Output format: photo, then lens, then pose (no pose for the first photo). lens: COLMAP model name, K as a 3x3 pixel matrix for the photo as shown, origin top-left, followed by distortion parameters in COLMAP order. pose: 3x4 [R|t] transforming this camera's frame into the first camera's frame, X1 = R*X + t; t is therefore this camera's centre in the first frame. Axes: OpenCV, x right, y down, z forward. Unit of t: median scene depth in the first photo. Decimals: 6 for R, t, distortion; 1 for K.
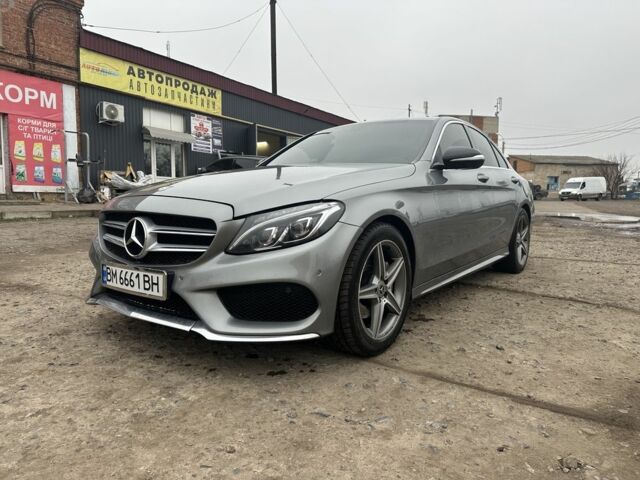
lens RADIAL K [[448.5, 0, 320.0], [0, 448.5, 240.0], [0, 0, 1]] dist [0.049845, -0.055959]
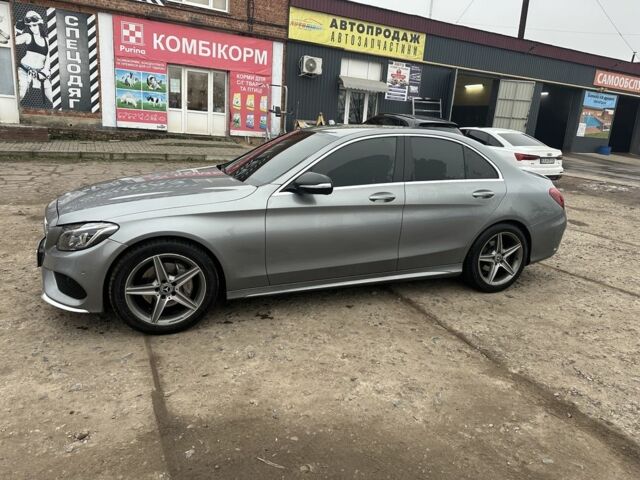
lens RADIAL K [[448.5, 0, 320.0], [0, 448.5, 240.0], [0, 0, 1]] dist [0.049845, -0.055959]
pose [[0.856897, 0.171788, -0.486021, 0.208739], [-0.102847, 0.980855, 0.165364, -0.054331], [0.505124, -0.091714, 0.858160, 0.017410]]
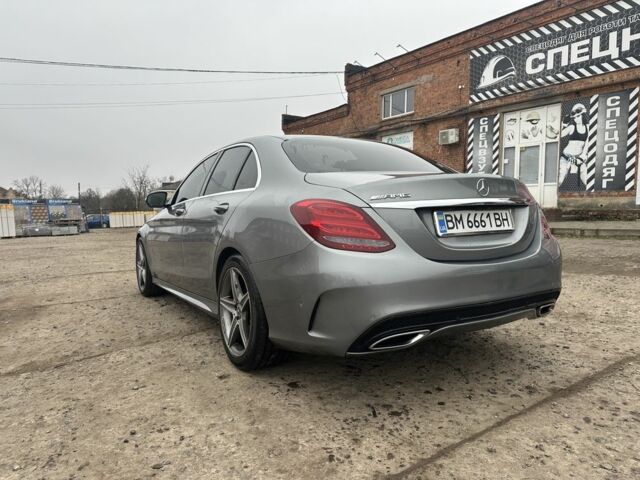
lens RADIAL K [[448.5, 0, 320.0], [0, 448.5, 240.0], [0, 0, 1]] dist [0.049845, -0.055959]
pose [[-0.382949, 0.059084, -0.921878, 0.336852], [-0.075227, 0.992643, 0.094869, -0.054819], [0.920701, 0.105680, -0.375687, 0.475484]]
